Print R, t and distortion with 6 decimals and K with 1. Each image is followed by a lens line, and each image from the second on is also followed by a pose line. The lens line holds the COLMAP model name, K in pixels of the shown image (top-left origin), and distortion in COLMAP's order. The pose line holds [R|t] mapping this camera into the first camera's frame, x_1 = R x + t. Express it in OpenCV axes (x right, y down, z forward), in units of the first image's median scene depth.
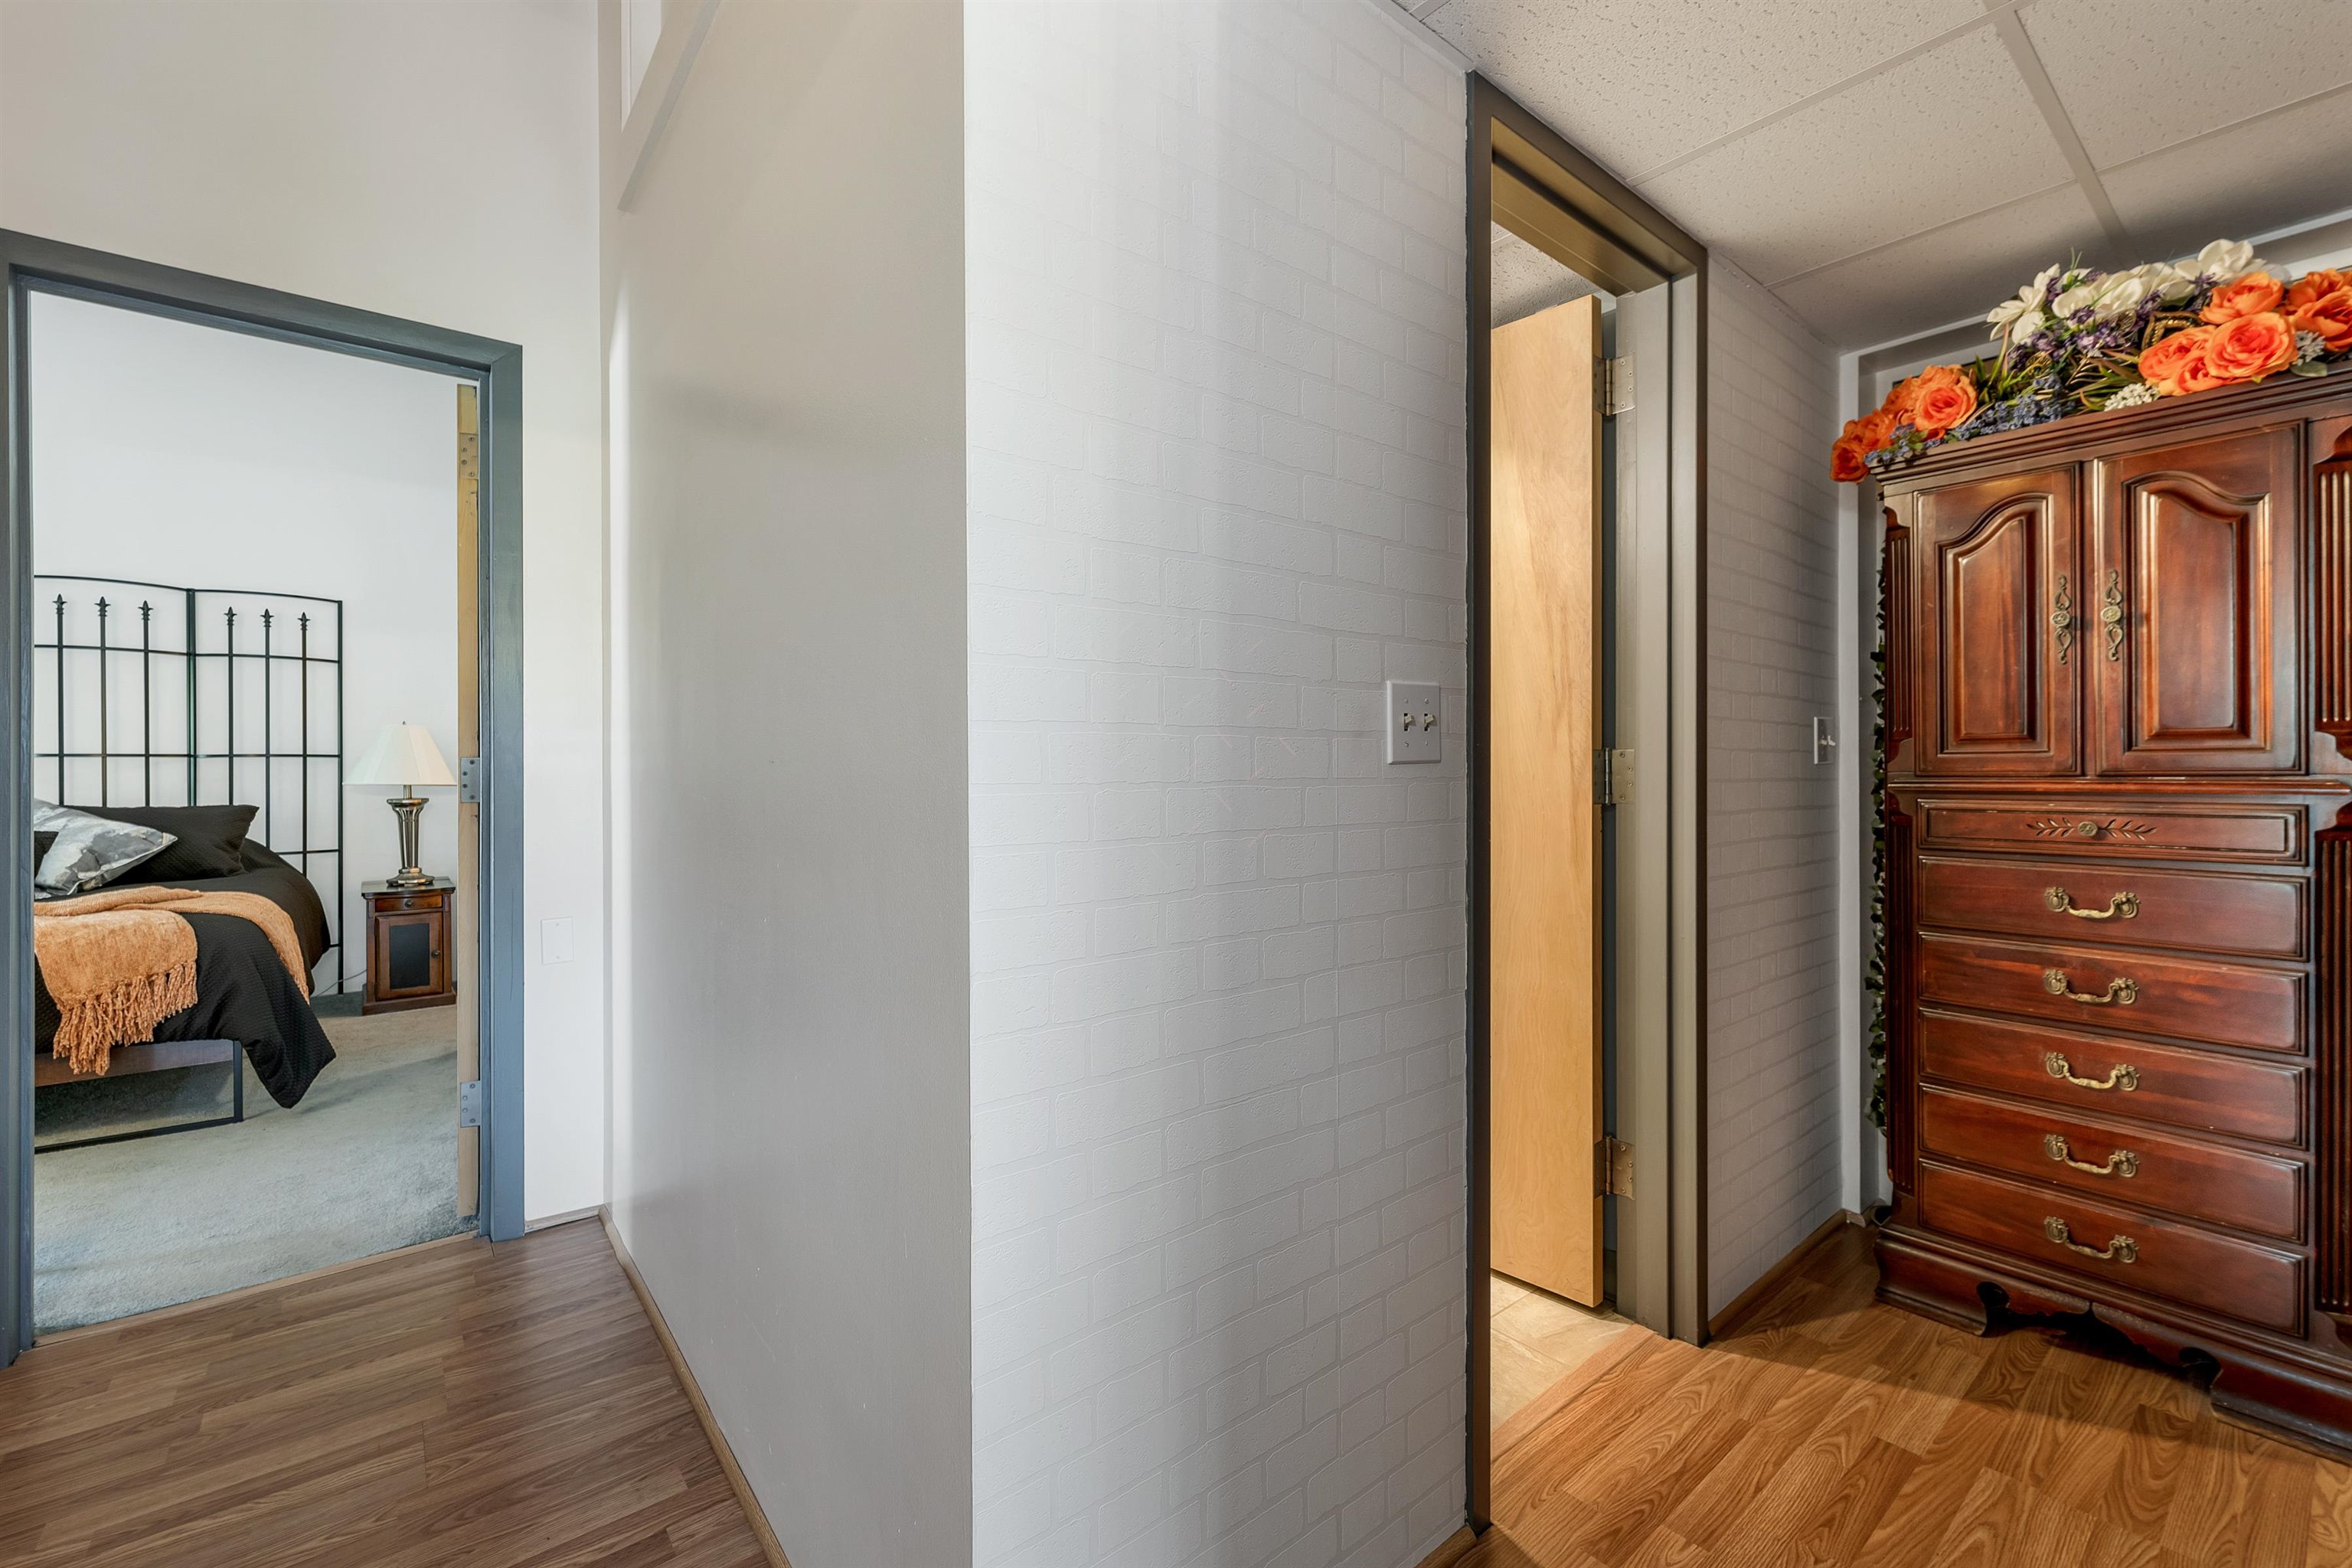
lens RADIAL K [[976.3, 0, 1181.8], [0, 976.3, 770.8], [0, 0, 1]] dist [0.002896, -0.000086]
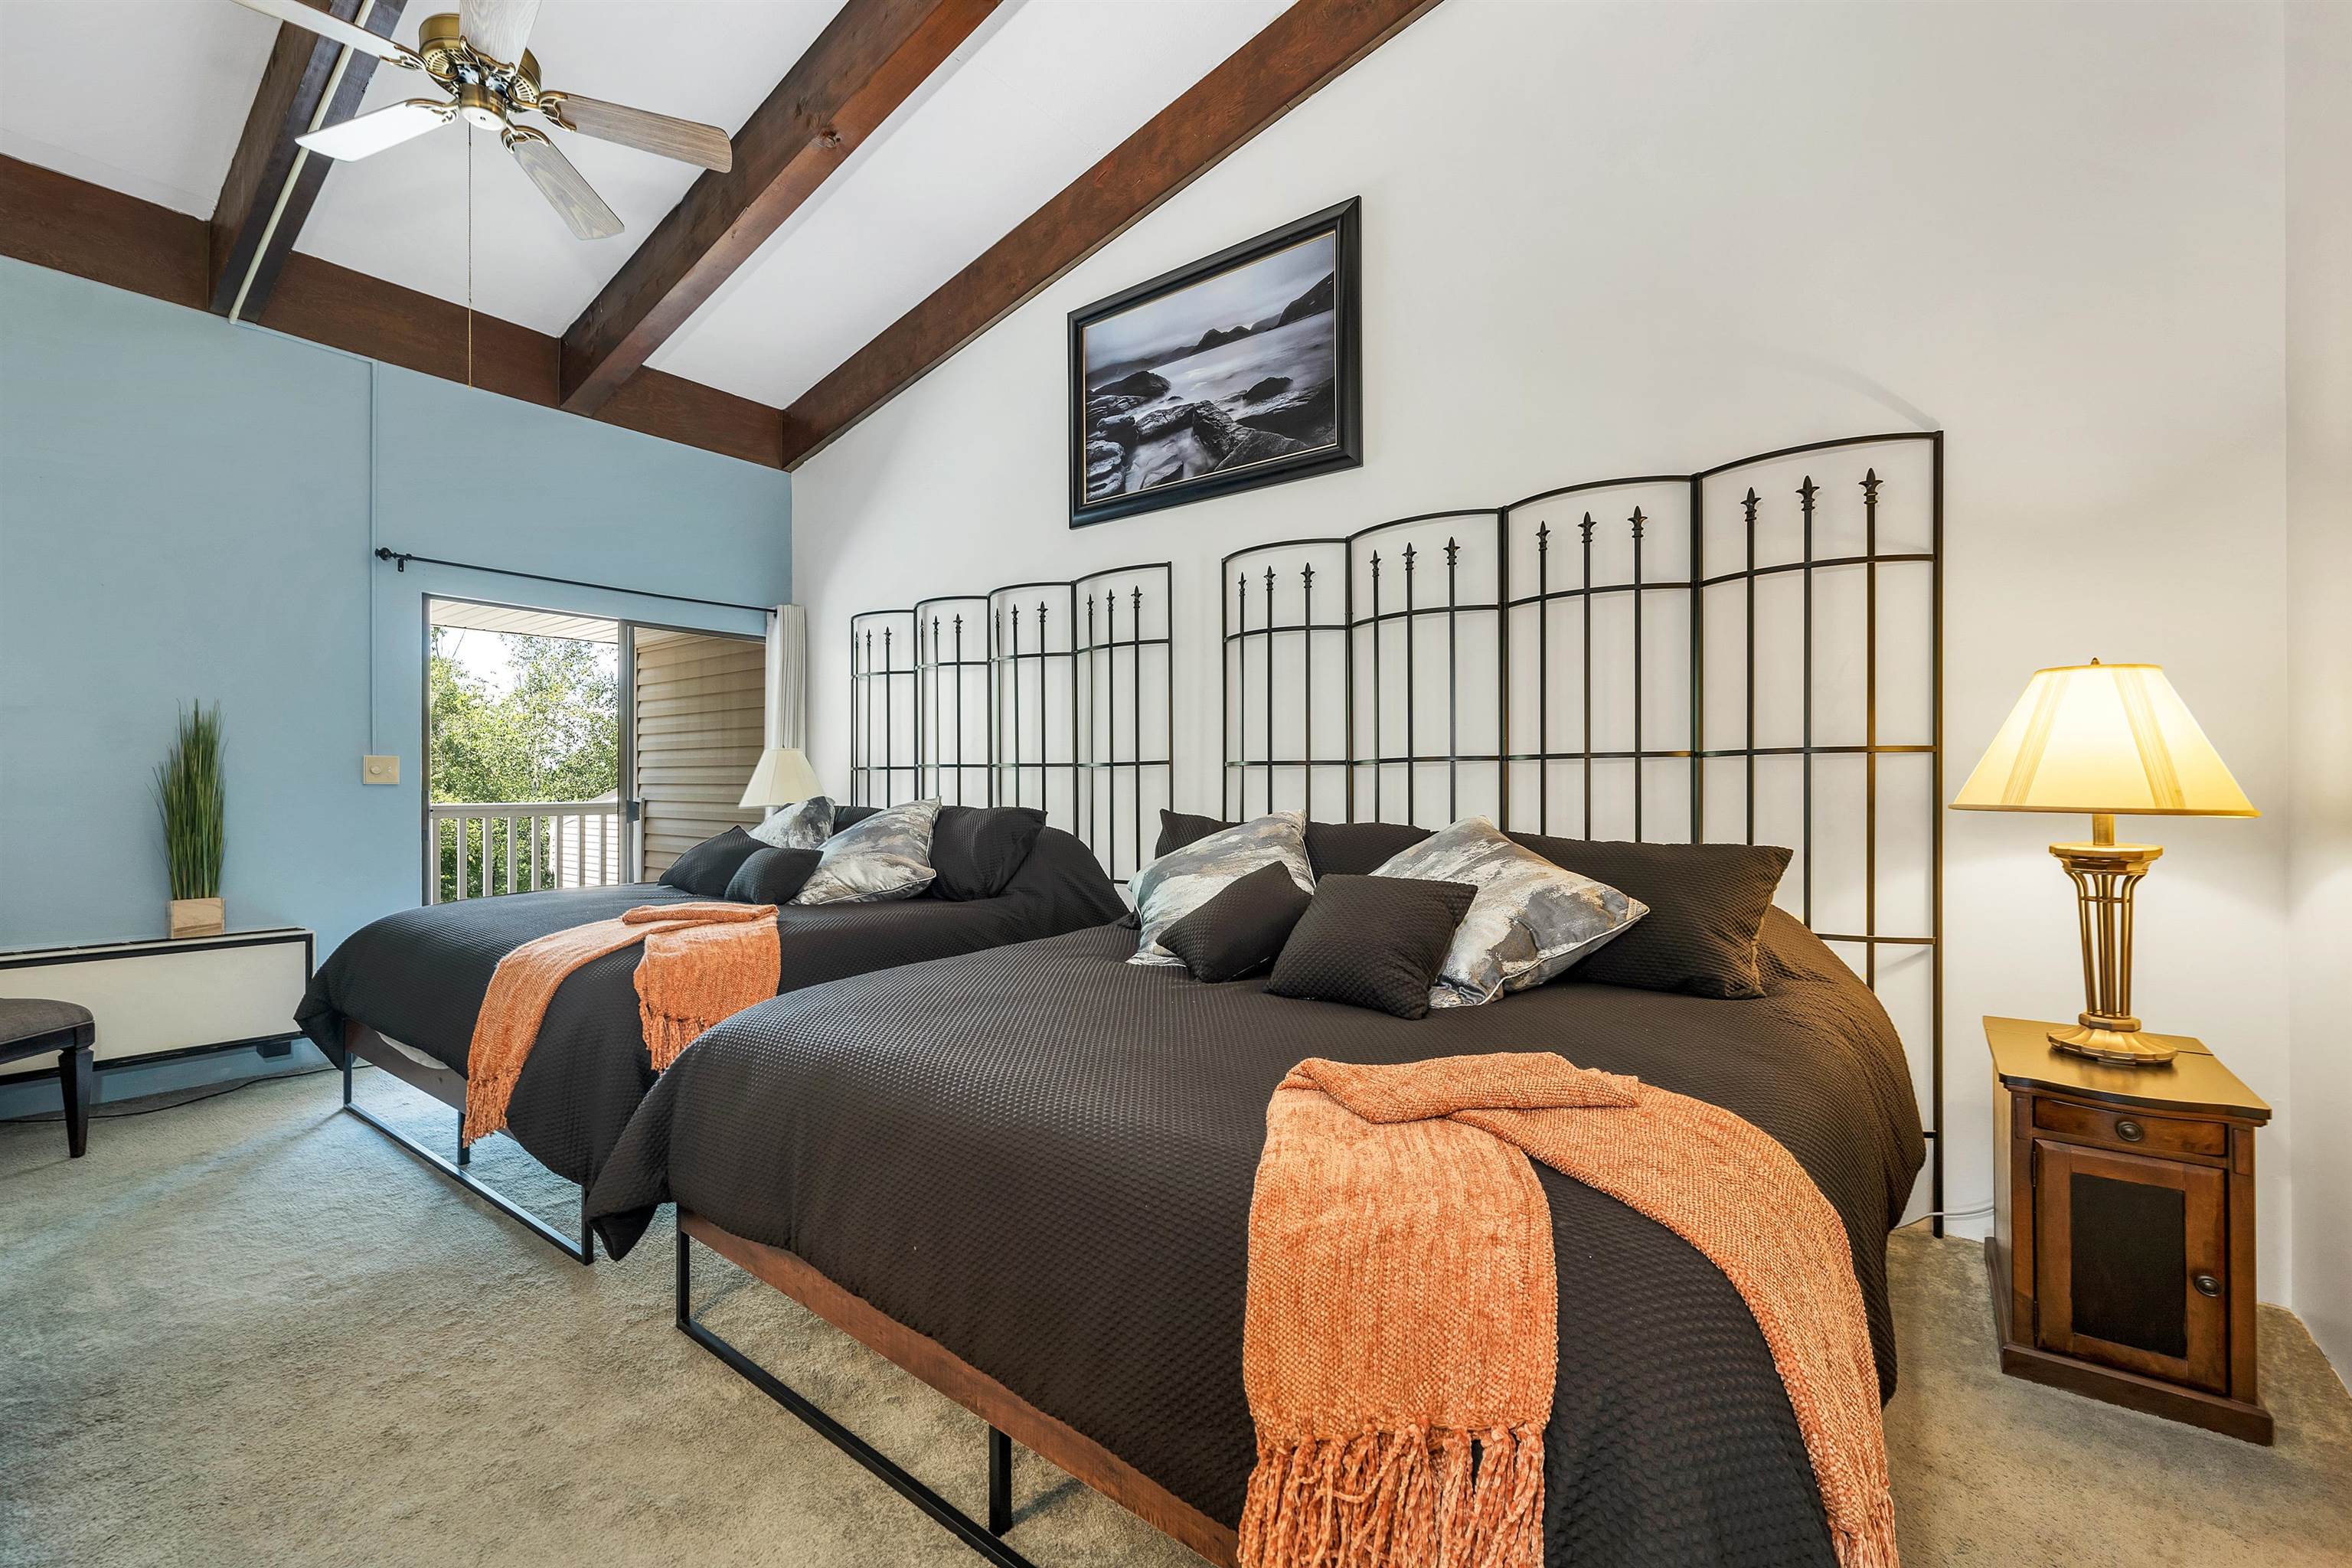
lens RADIAL K [[976.3, 0, 1181.3], [0, 976.3, 793.5], [0, 0, 1]] dist [0.002896, -0.000086]
pose [[0.231940, -0.003430, -0.972724, -0.510089], [-0.003720, 0.999983, -0.004414, 0.009790], [0.972723, 0.004642, 0.231924, 0.560627]]
